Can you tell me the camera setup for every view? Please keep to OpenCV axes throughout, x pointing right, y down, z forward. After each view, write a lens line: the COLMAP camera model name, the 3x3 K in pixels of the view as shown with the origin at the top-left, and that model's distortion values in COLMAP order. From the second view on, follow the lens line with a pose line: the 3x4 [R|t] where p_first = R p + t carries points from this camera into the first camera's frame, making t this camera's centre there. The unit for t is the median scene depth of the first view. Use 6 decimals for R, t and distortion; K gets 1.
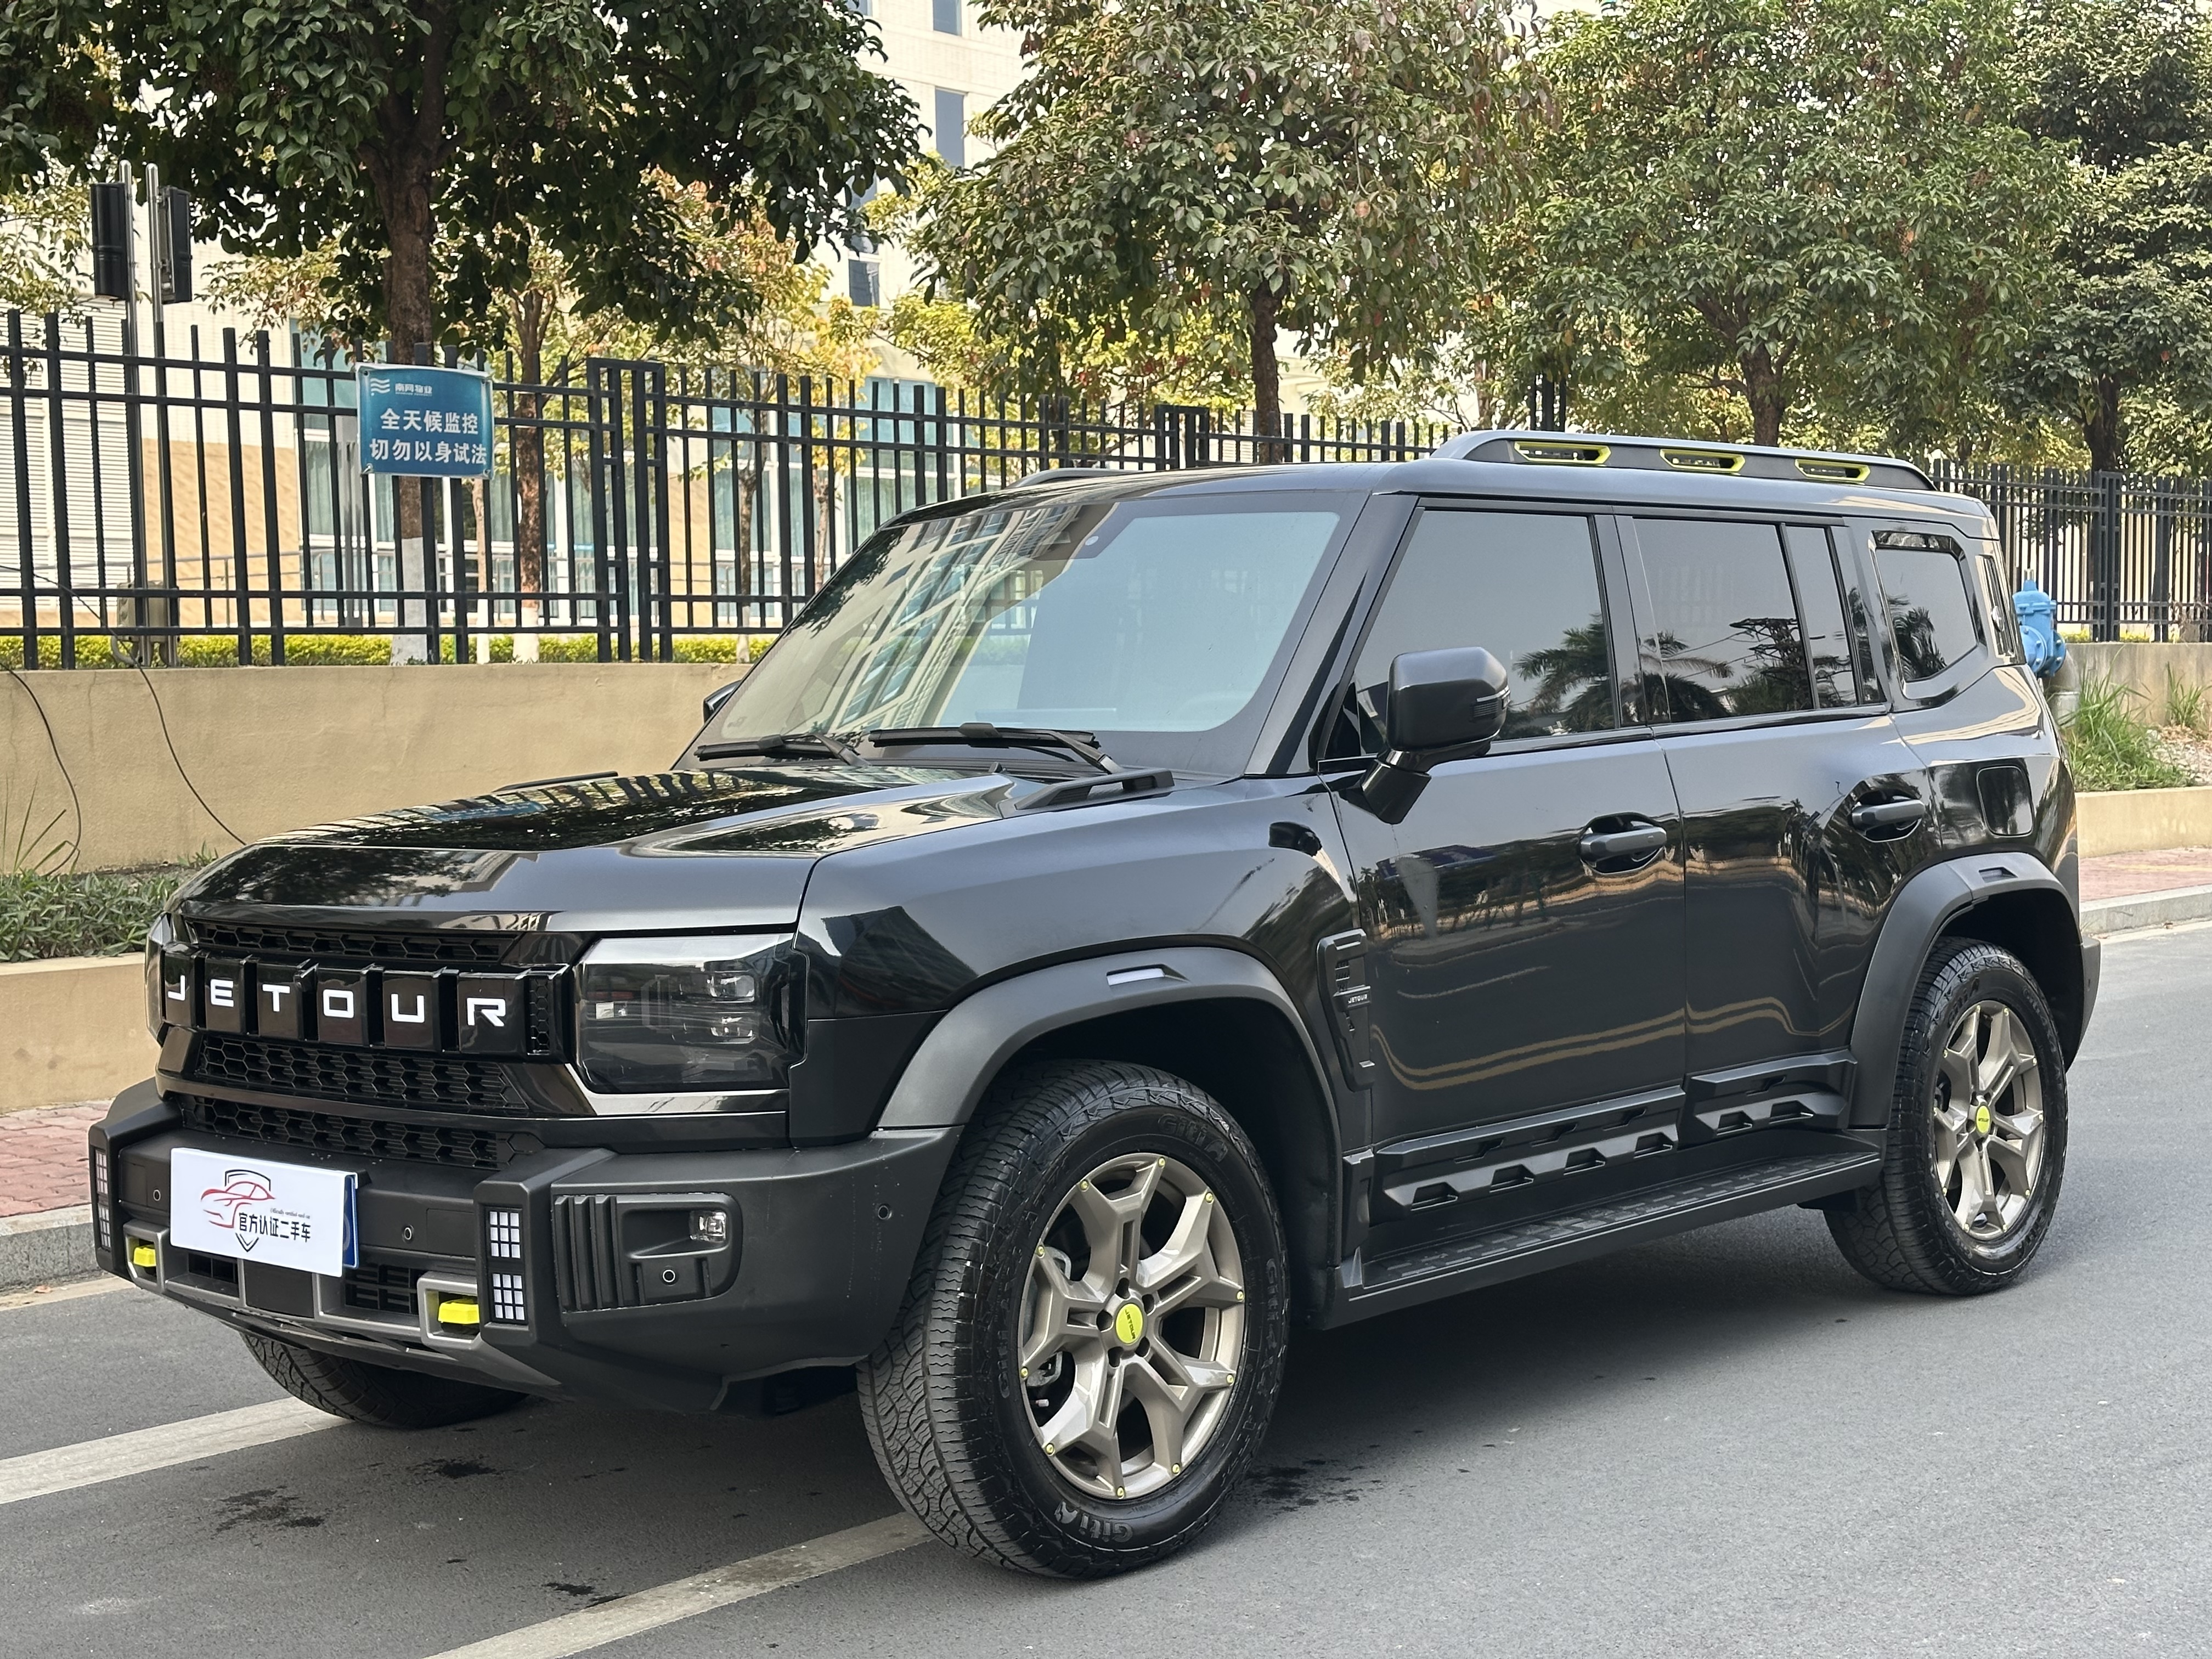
lens RADIAL K [[3052.2, 0, 1106.0], [0, 3052.2, 829.5], [0, 0, 1]] dist [0.303178, -0.678152]
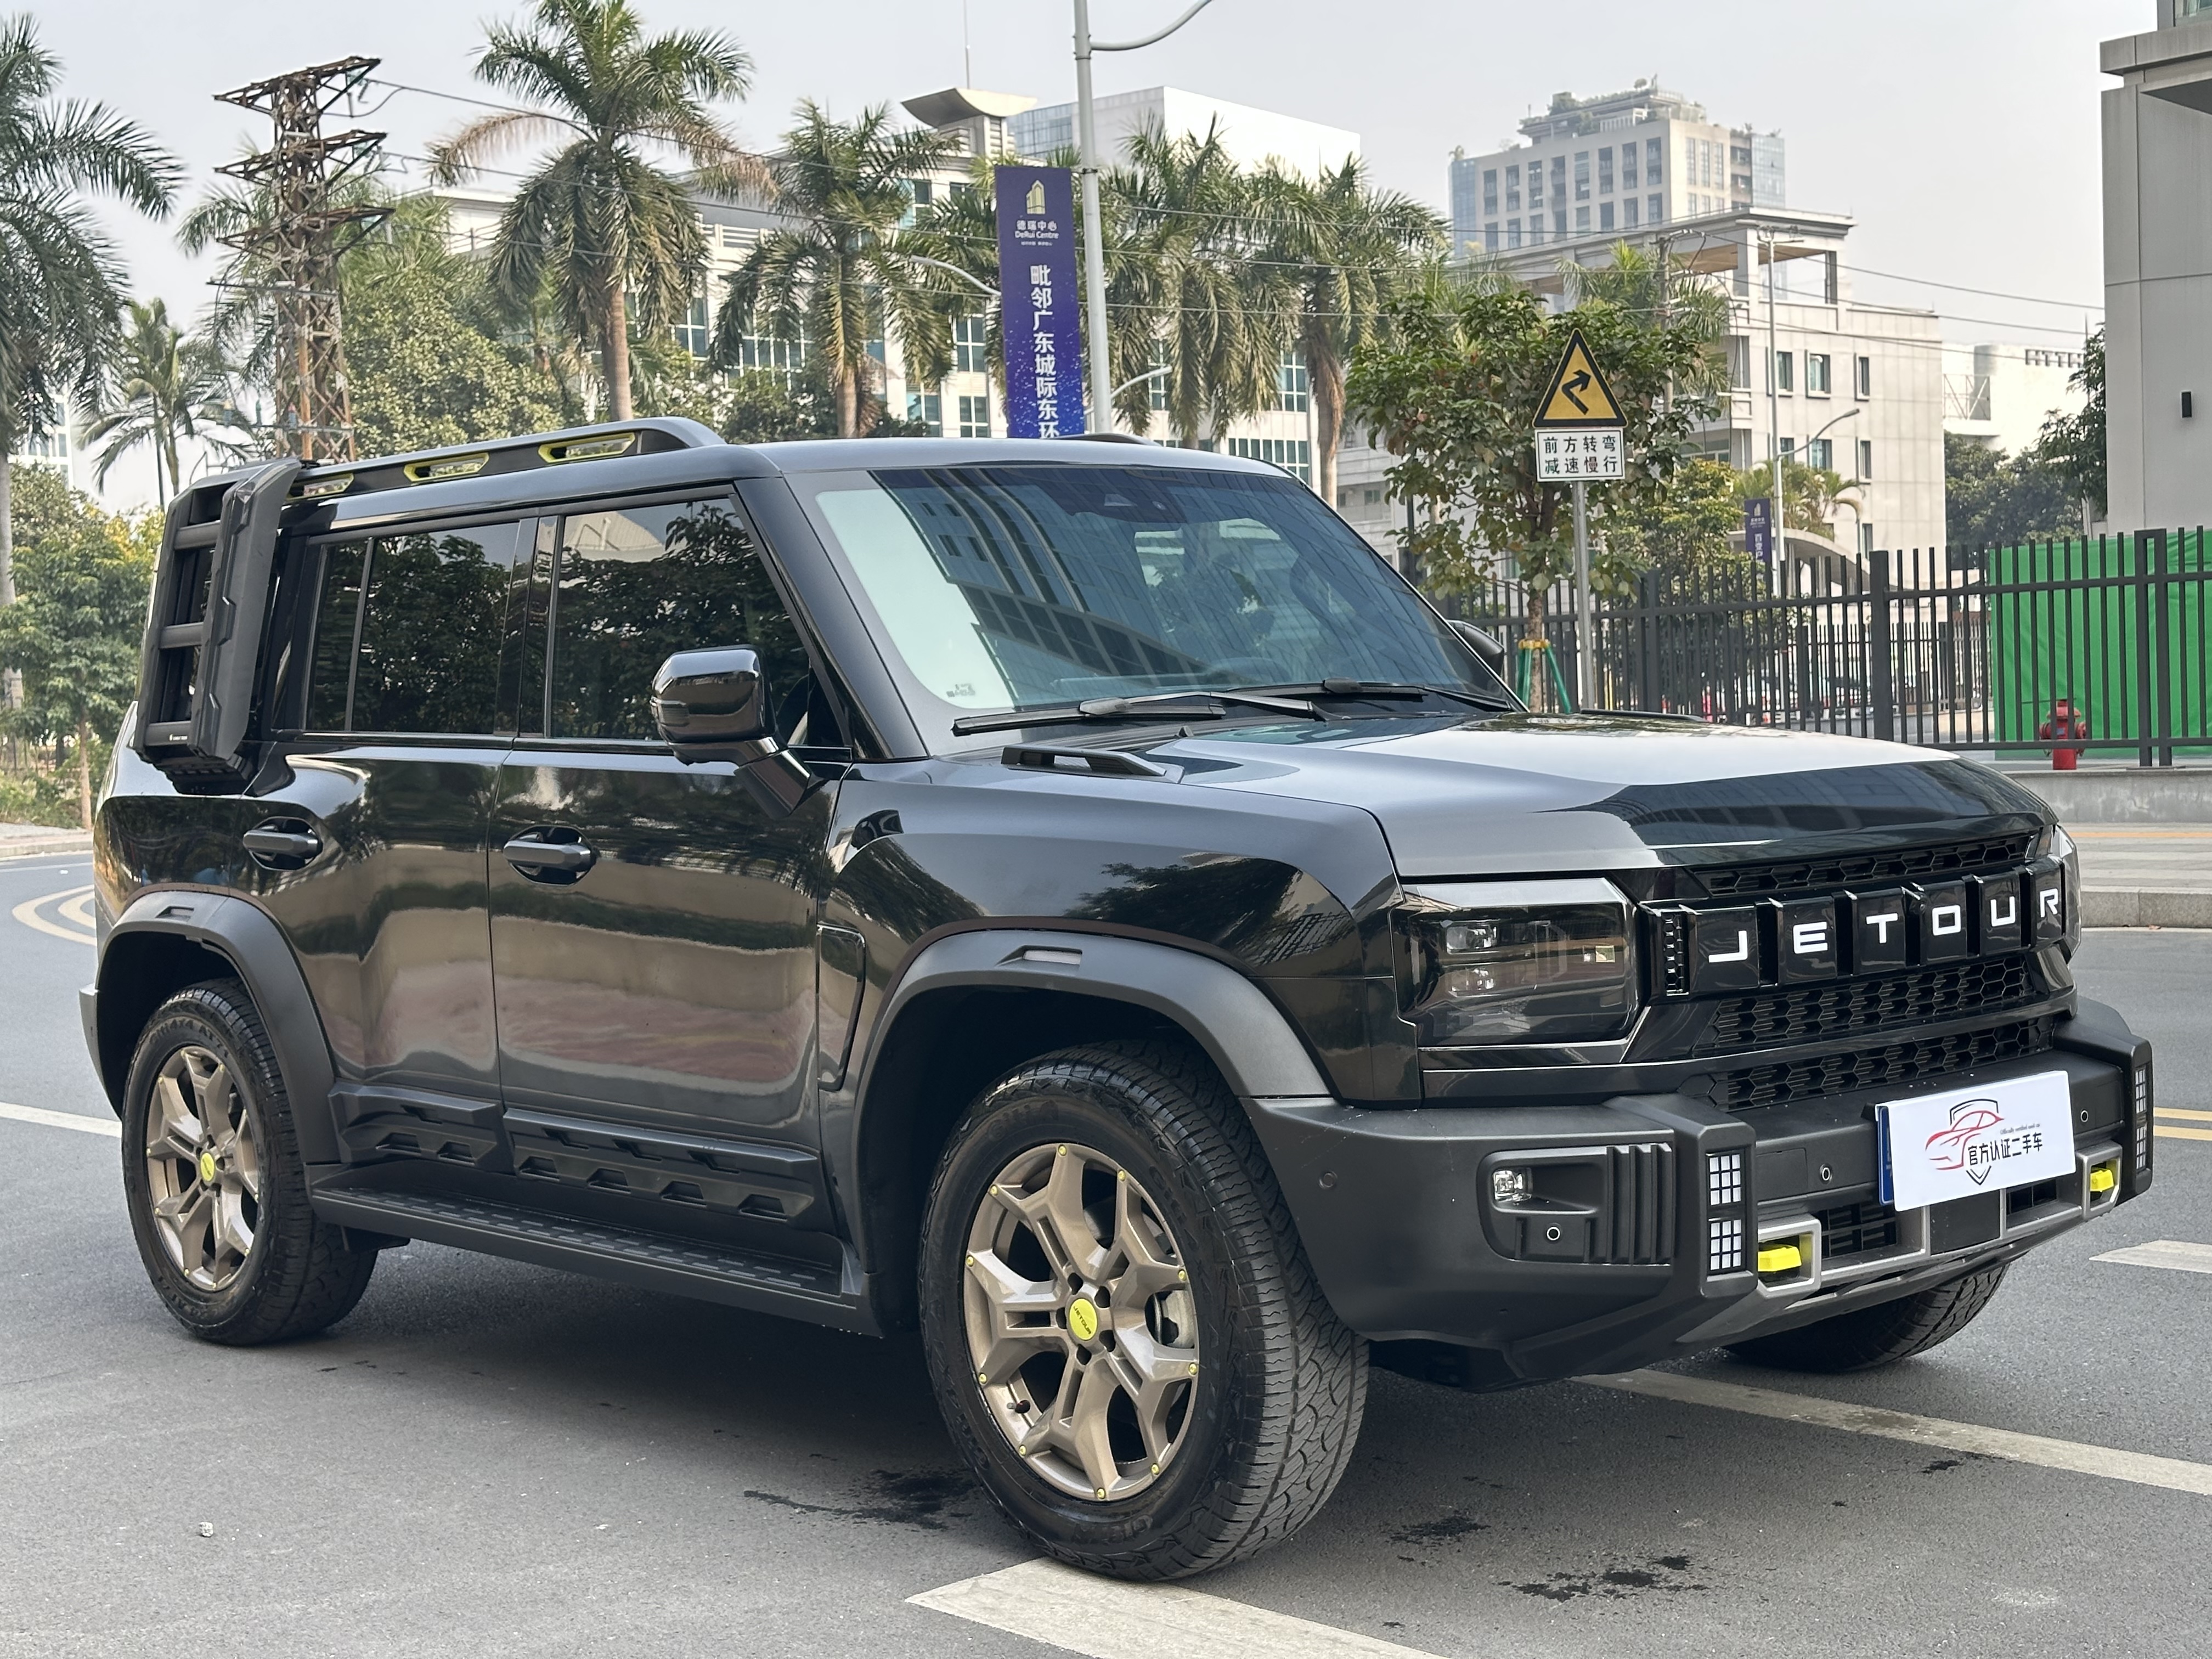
lens RADIAL K [[3052.2, 0, 1106.0], [0, 3052.2, 829.5], [0, 0, 1]] dist [0.303178, -0.678152]
pose [[0.102737, -0.029241, 0.994279, -1.218737], [0.084068, 0.996247, 0.020612, -0.014389], [-0.991150, 0.081469, 0.104810, 1.131433]]
